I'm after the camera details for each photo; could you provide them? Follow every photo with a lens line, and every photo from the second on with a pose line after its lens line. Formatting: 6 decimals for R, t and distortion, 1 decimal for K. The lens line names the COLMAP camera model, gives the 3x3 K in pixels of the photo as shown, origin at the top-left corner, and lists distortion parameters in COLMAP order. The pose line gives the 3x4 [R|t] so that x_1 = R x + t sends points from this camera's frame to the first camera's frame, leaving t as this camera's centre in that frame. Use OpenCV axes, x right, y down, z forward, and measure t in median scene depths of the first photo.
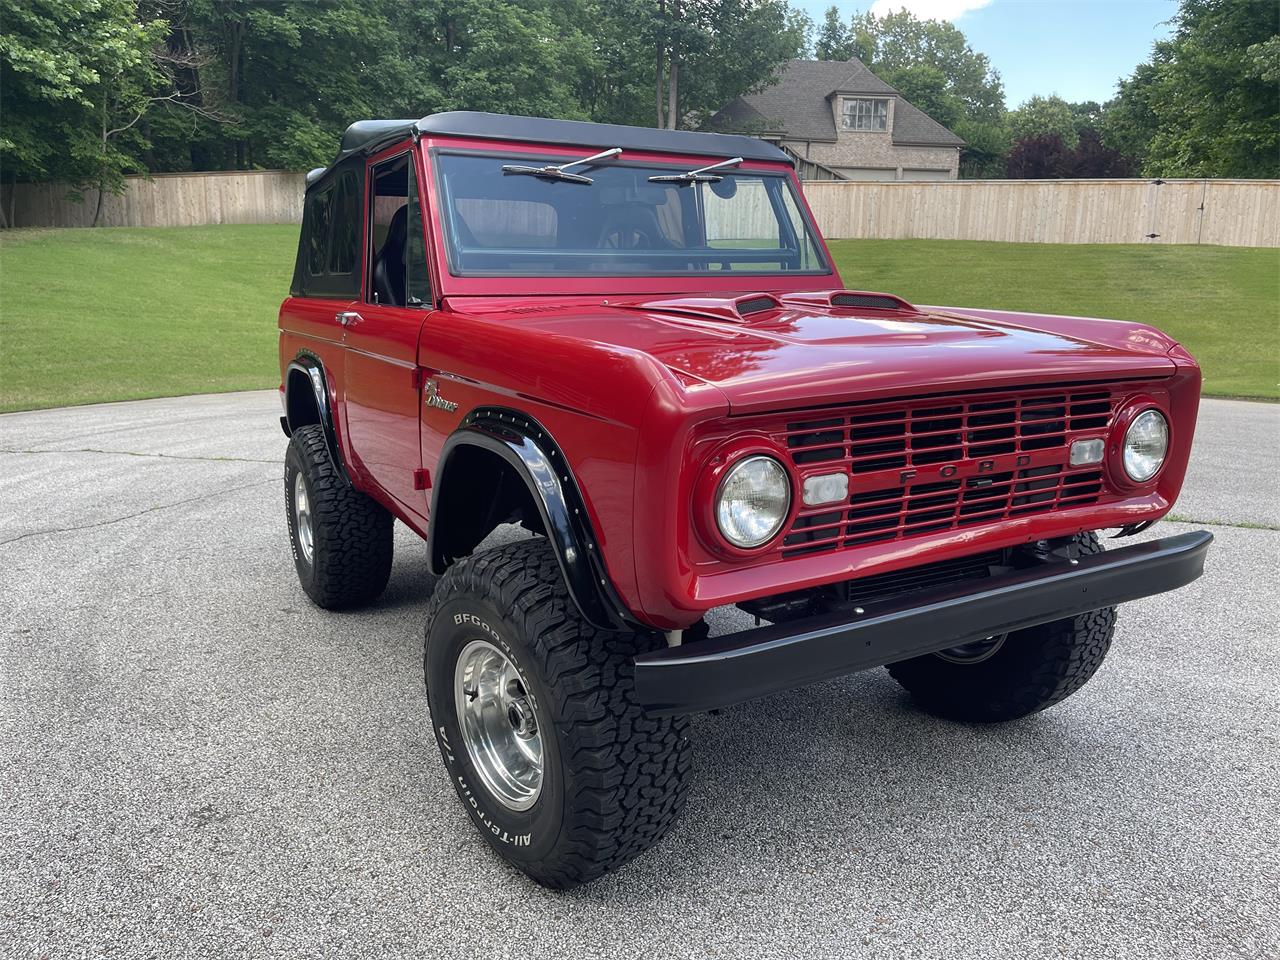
lens RADIAL K [[996.4, 0, 670.7], [0, 996.4, 473.1], [0, 0, 1]] dist [0.082520, -0.115036]
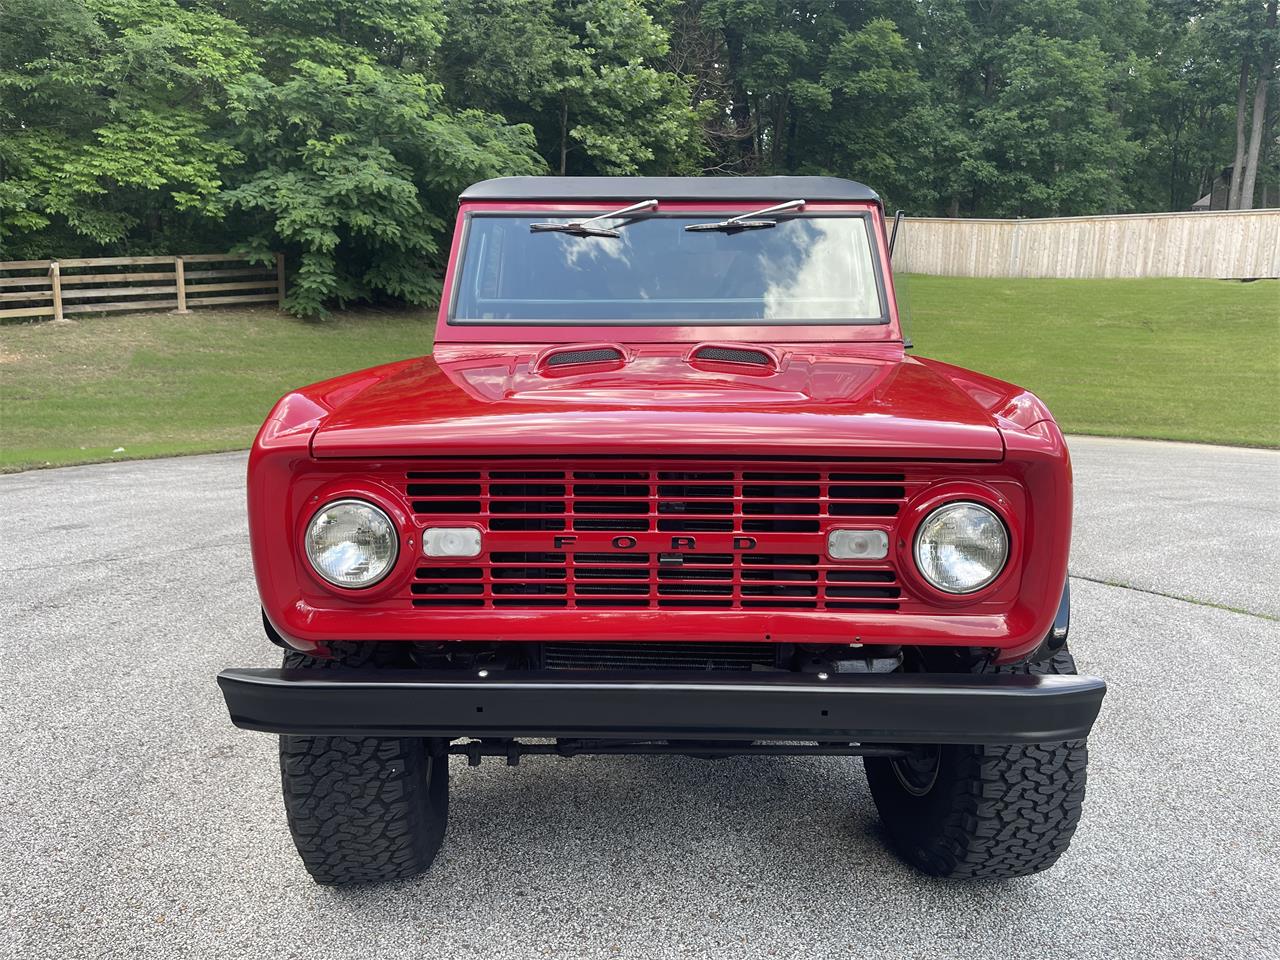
lens RADIAL K [[996.4, 0, 649.1], [0, 996.4, 470.7], [0, 0, 1]] dist [0.082520, -0.115036]
pose [[0.837737, 0.082614, -0.539788, 0.102194], [-0.106812, 0.994186, -0.013611, -0.007439], [0.535526, 0.069058, 0.841691, 0.032936]]
